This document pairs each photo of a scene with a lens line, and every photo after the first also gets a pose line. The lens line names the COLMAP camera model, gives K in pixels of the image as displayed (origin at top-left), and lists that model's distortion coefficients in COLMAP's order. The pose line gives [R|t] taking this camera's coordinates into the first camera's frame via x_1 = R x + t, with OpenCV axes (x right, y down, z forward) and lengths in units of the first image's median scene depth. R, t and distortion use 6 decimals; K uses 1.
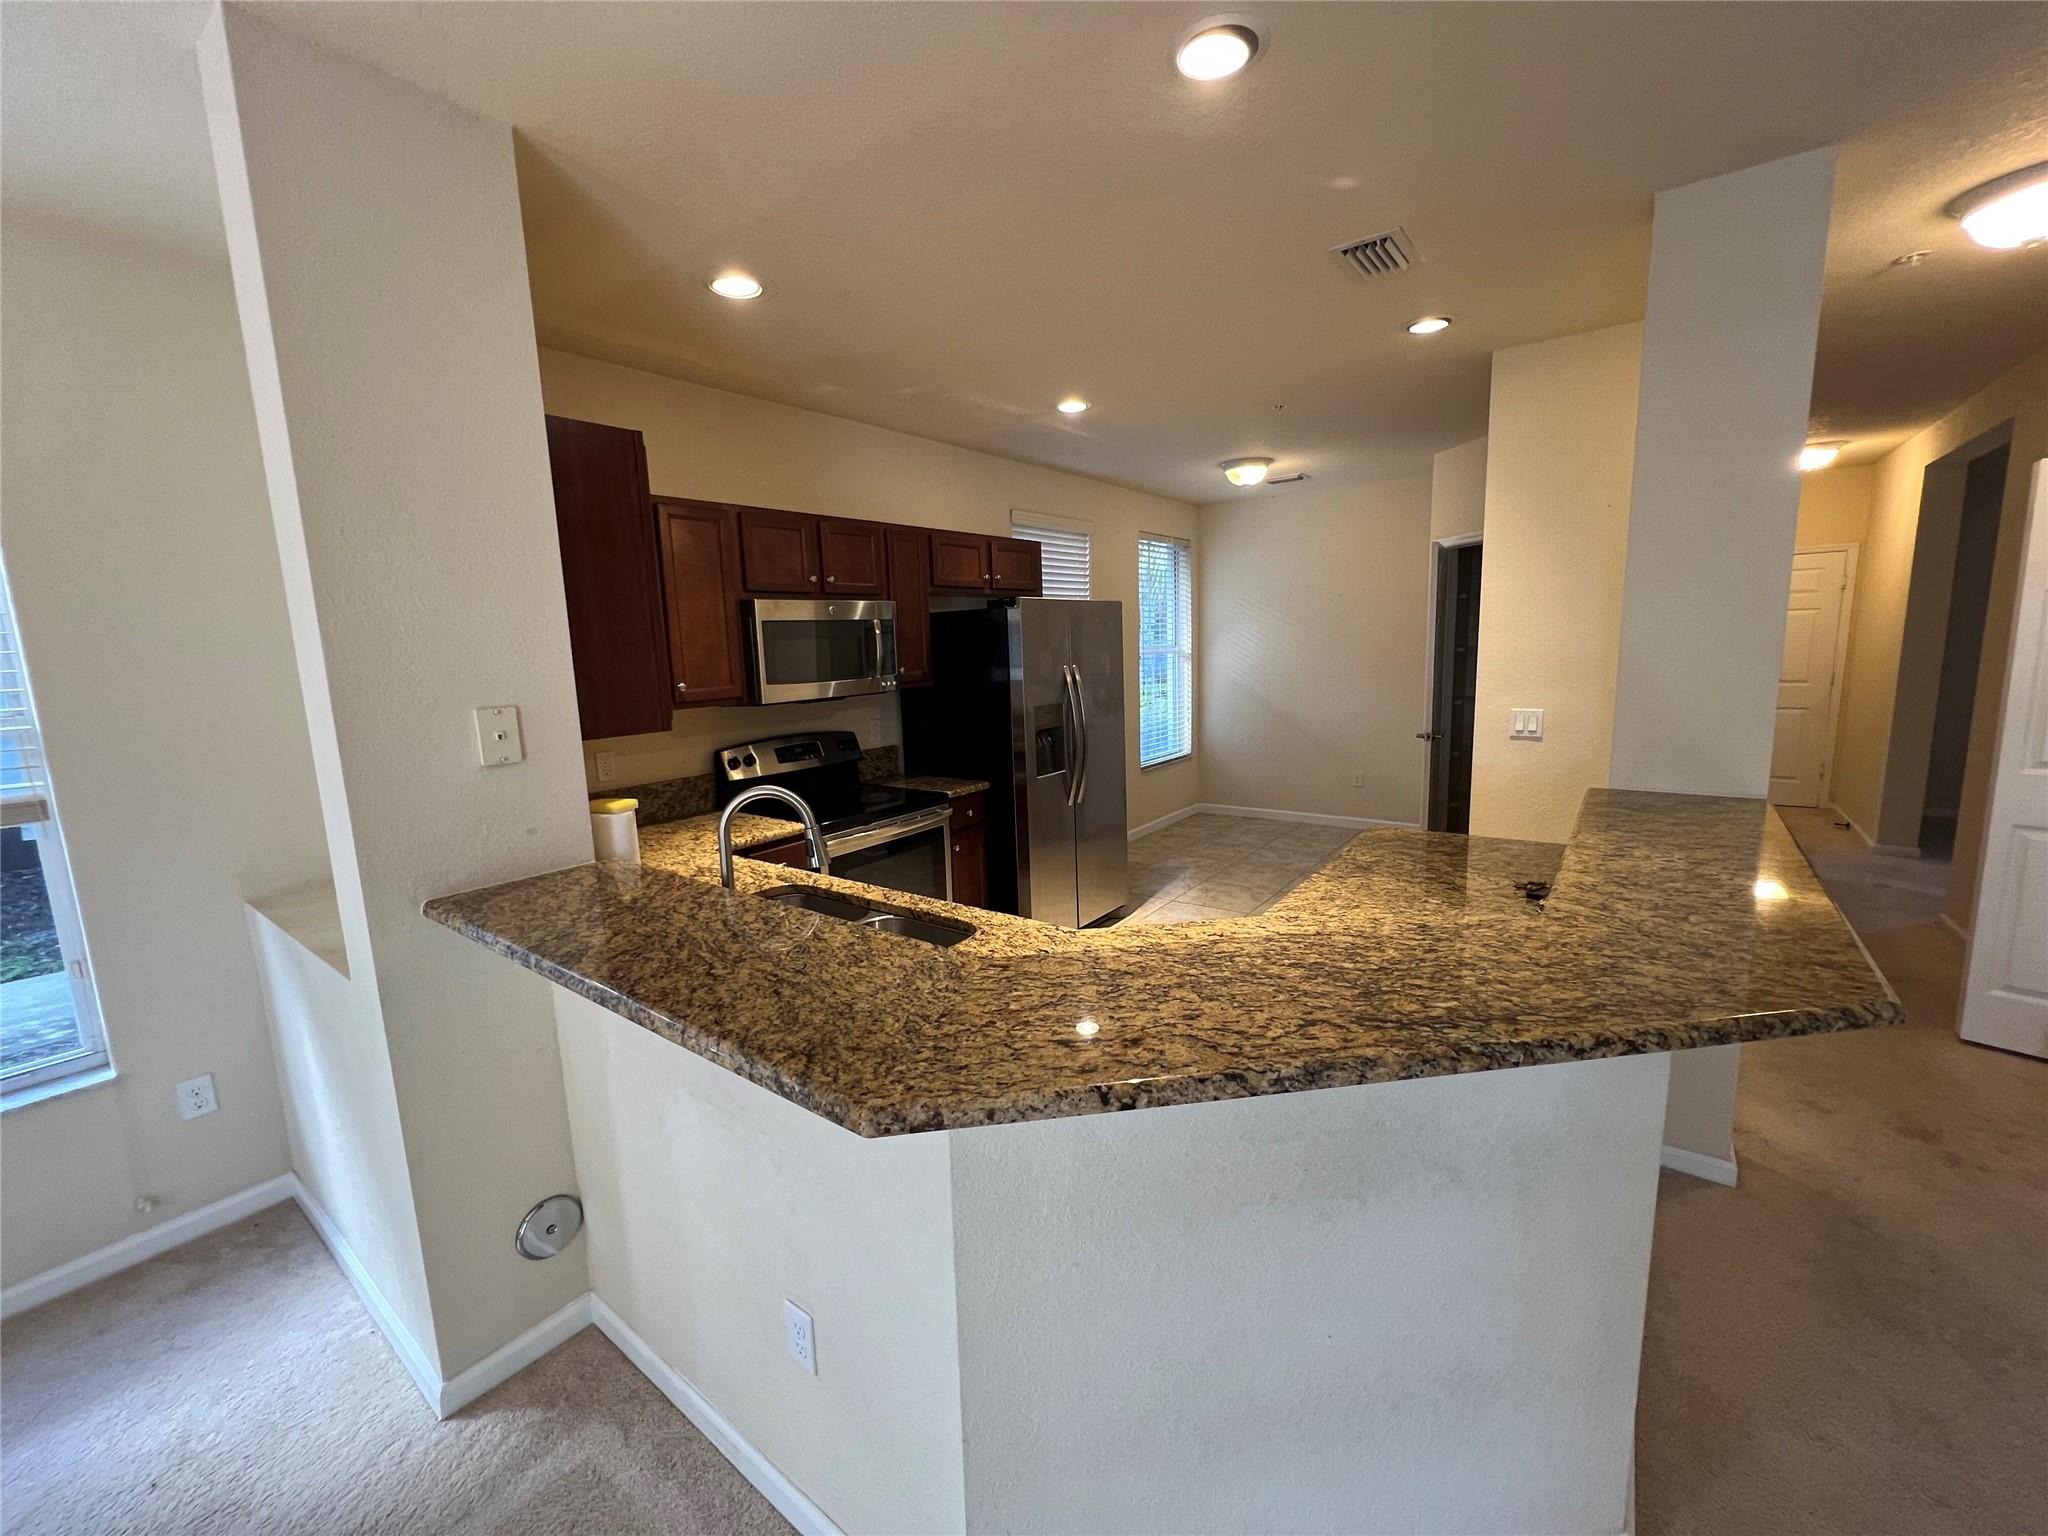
lens RADIAL K [[821.6, 0, 1022.0], [0, 821.6, 767.9], [0, 0, 1]] dist [-0.003119, 0.001099]
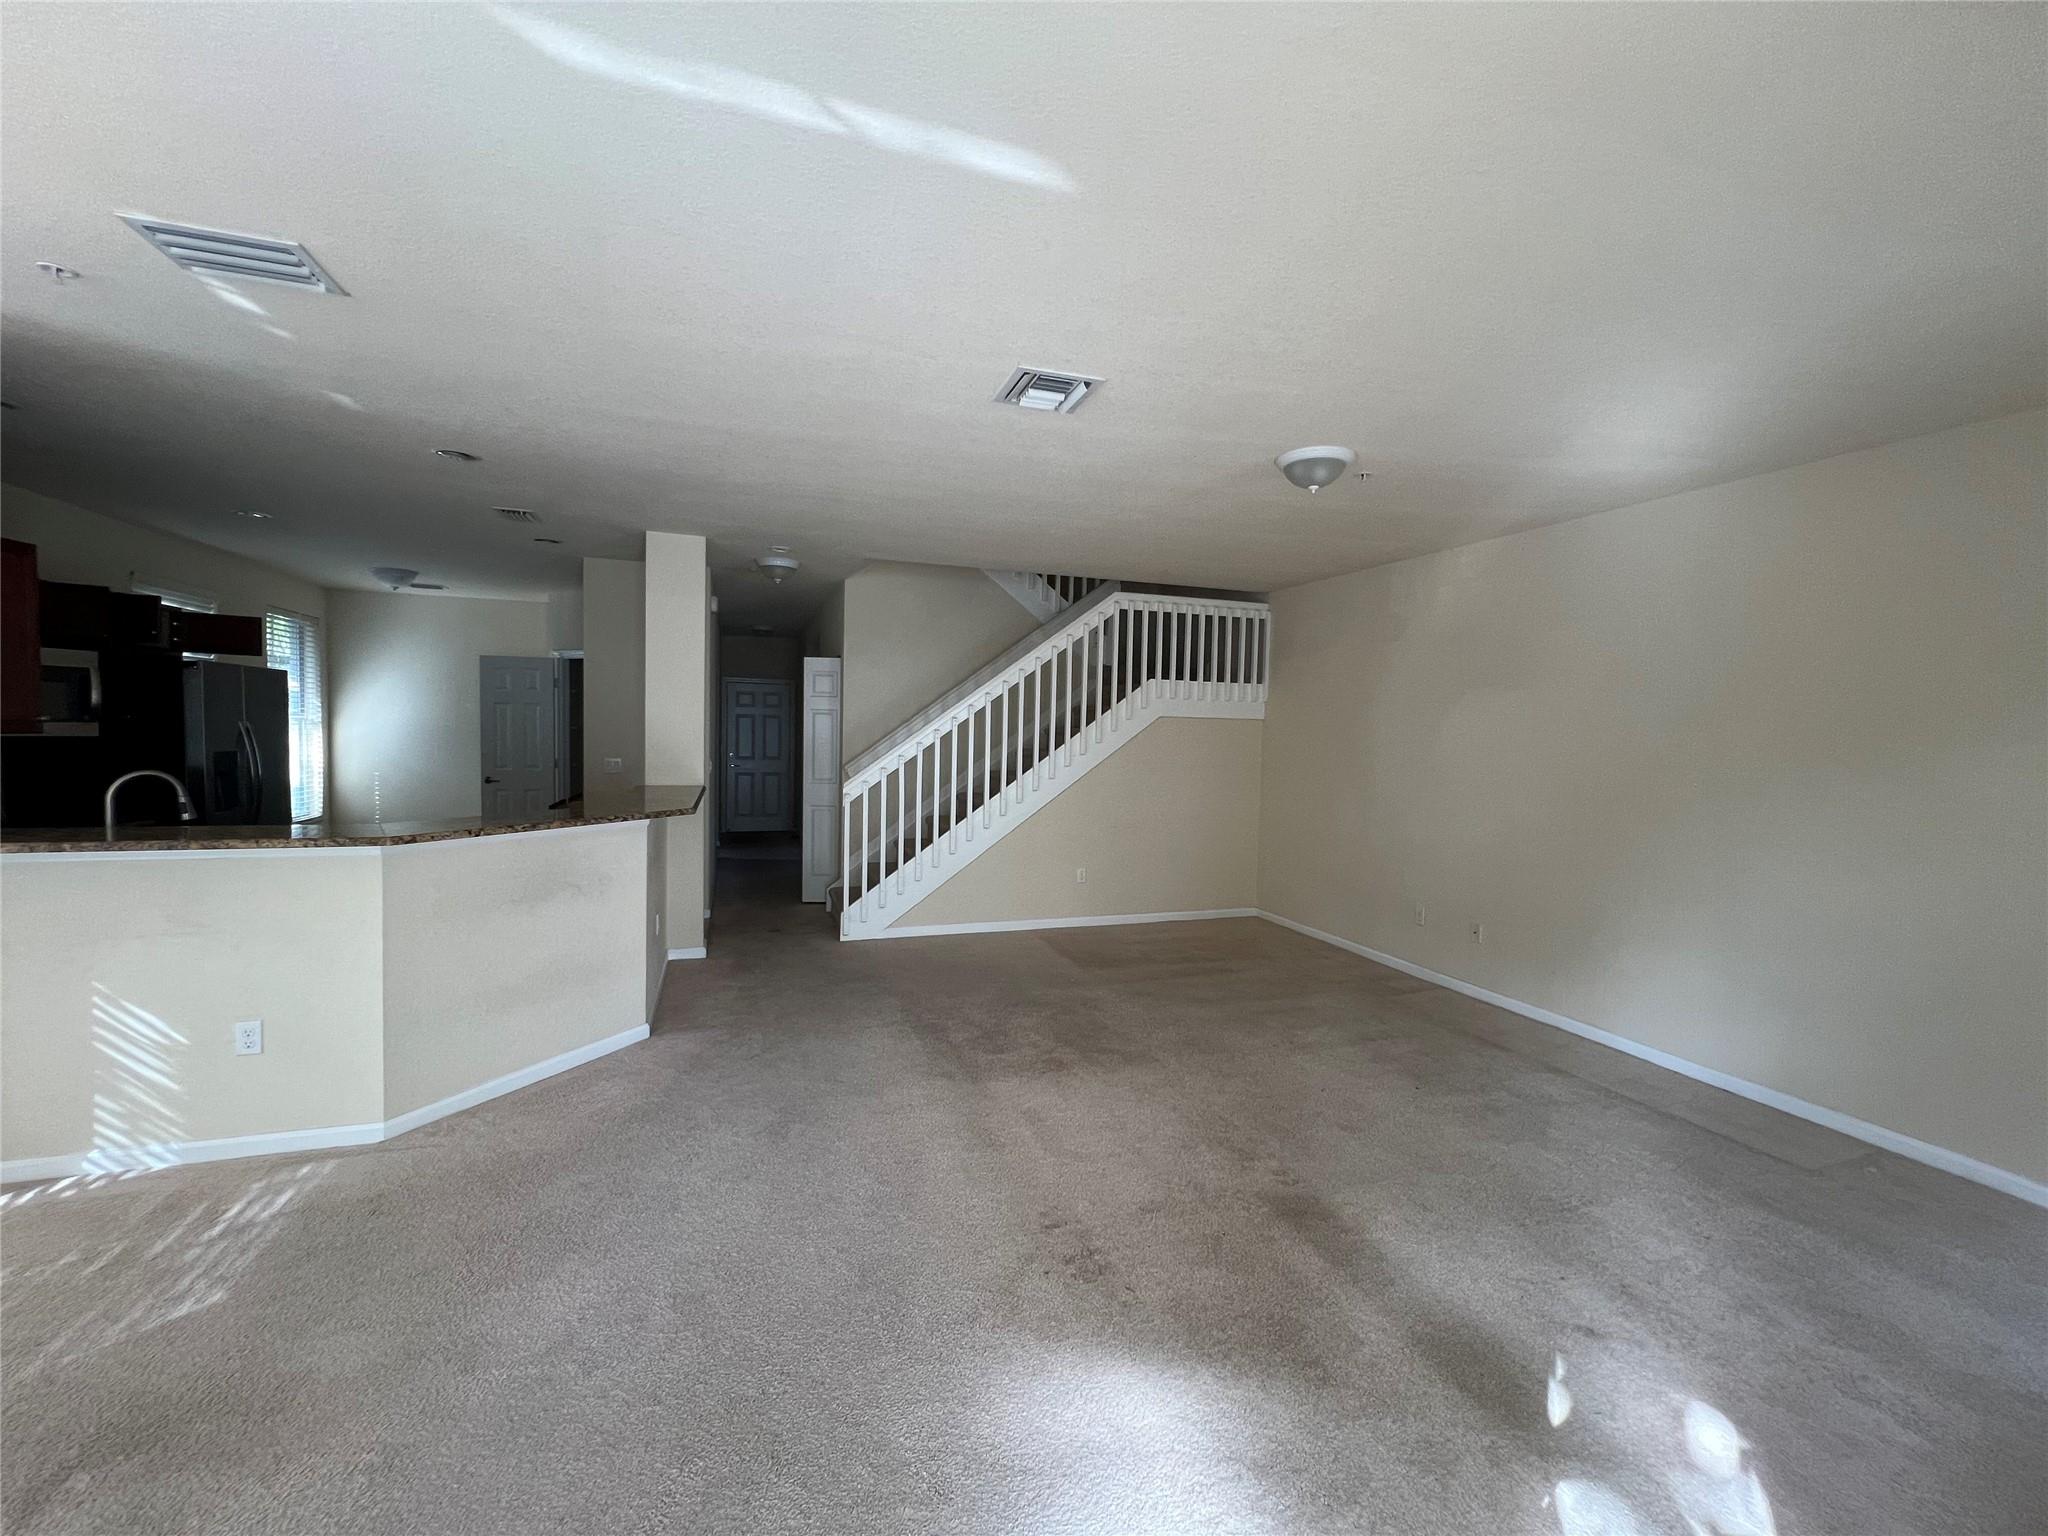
lens RADIAL K [[821.6, 0, 1023.2], [0, 821.6, 773.5], [0, 0, 1]] dist [-0.003119, 0.001099]
pose [[0.551364, 0.003361, 0.834258, -0.561122], [0.083594, 0.994737, -0.059255, 0.214125], [-0.830066, 0.102410, 0.548181, -1.055763]]
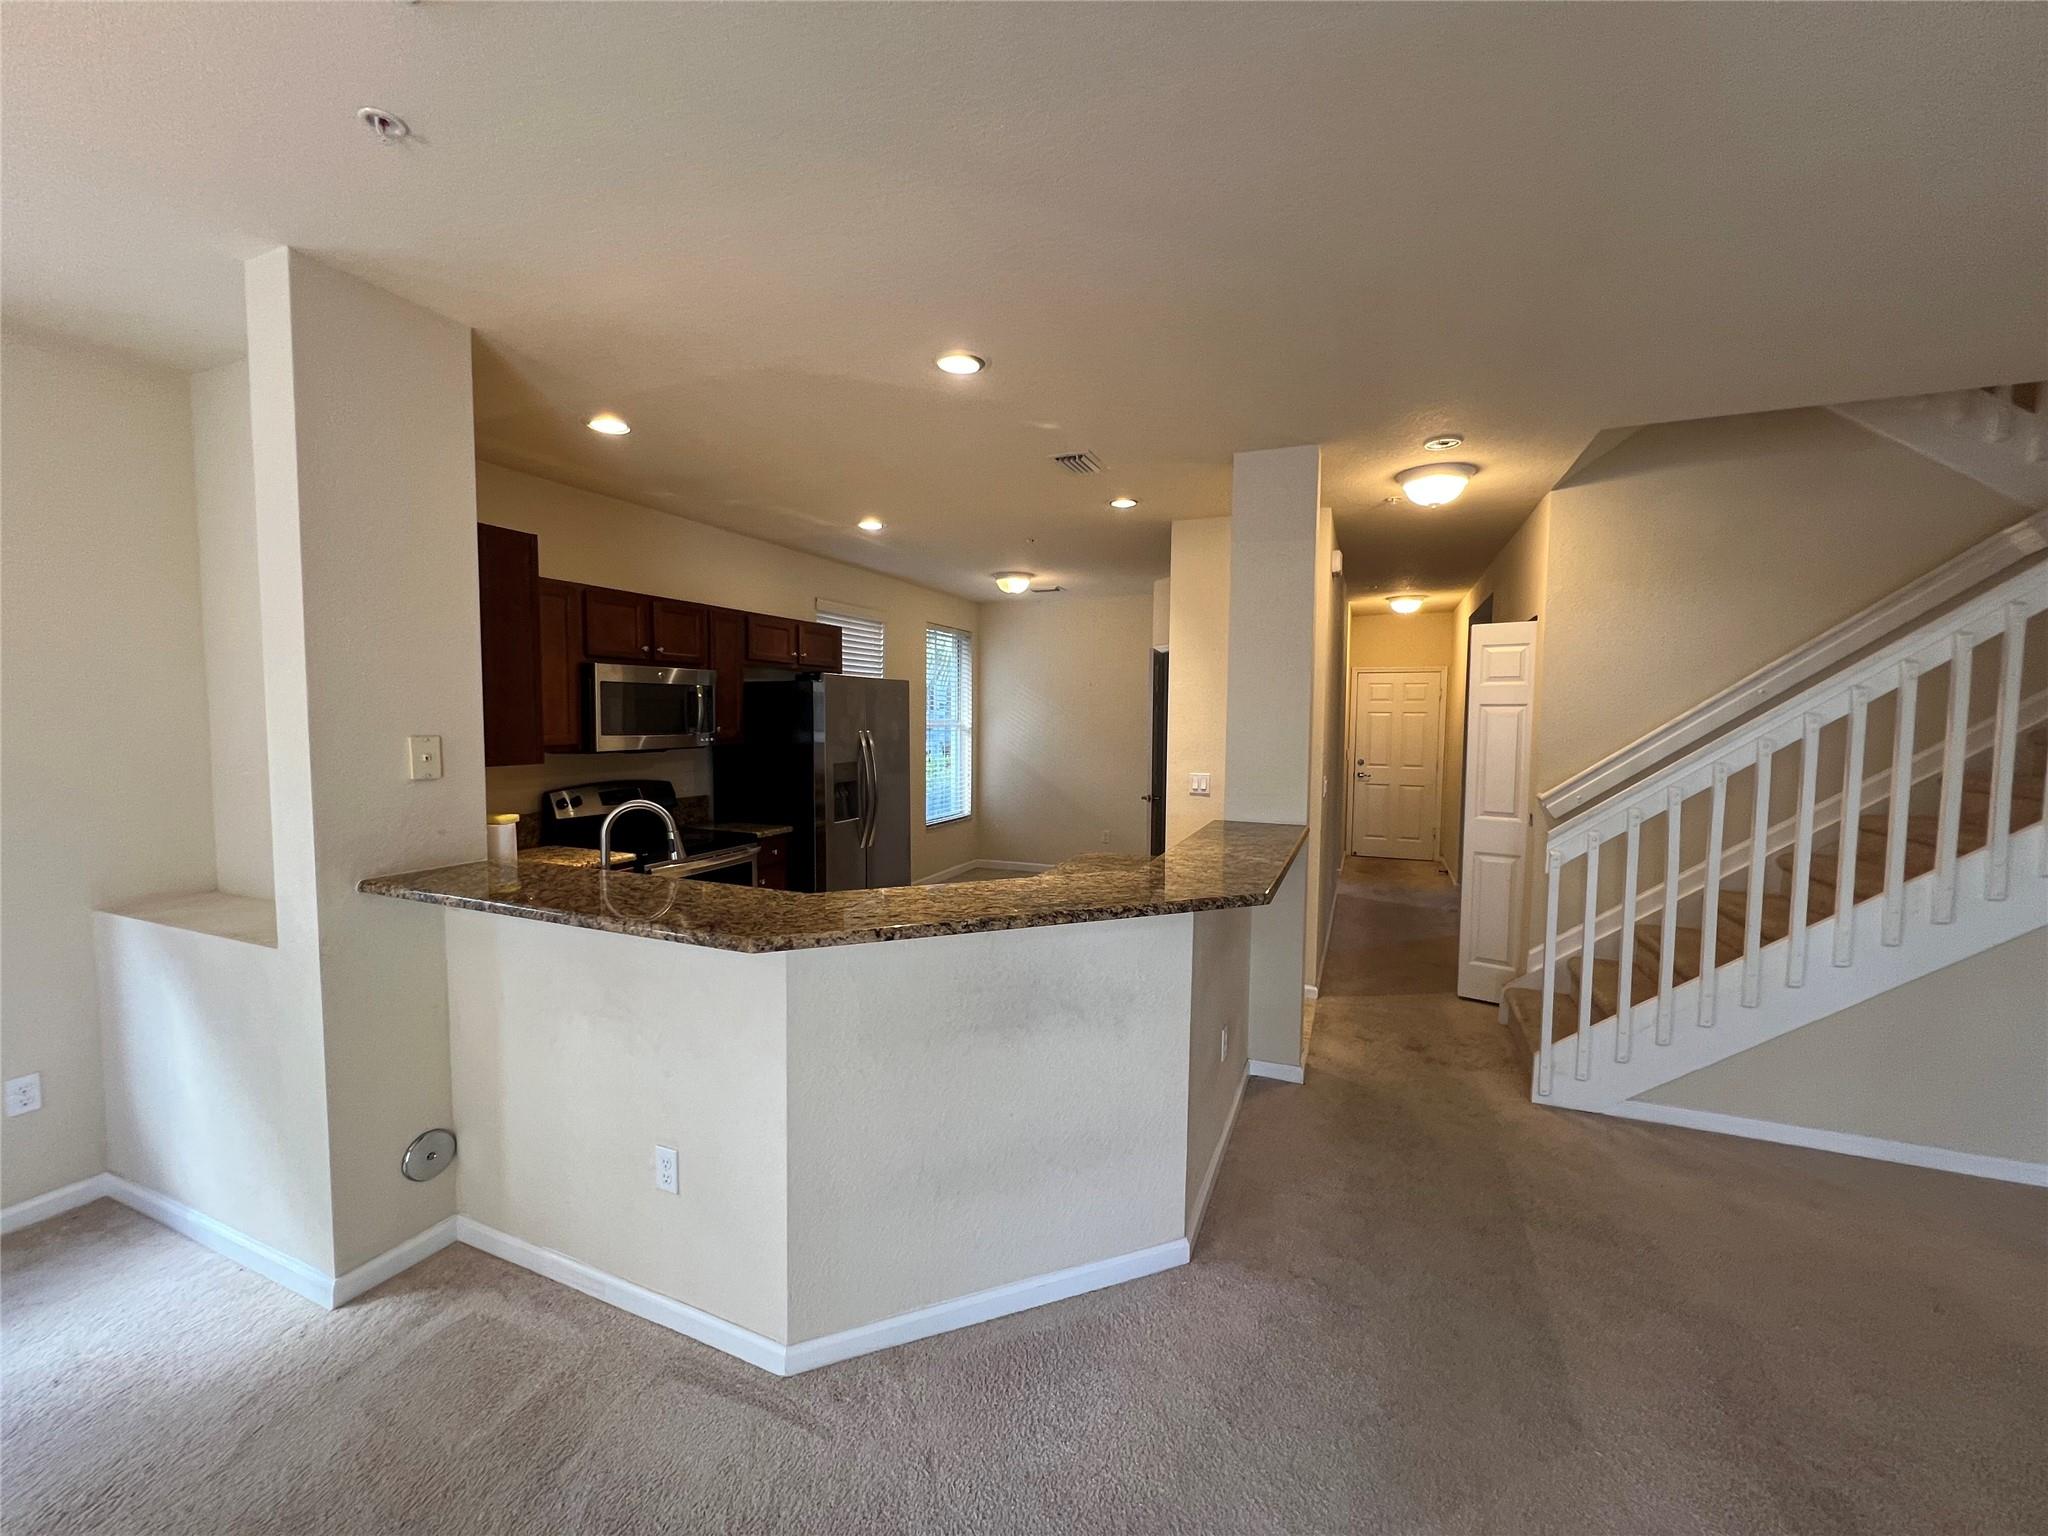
lens RADIAL K [[821.6, 0, 1018.5], [0, 821.6, 770.9], [0, 0, 1]] dist [-0.003119, 0.001099]
pose [[0.969967, 0.026213, 0.241821, -0.022457], [-0.004559, 0.995961, -0.089674, 0.074092], [-0.243195, 0.085879, 0.966168, -0.392404]]
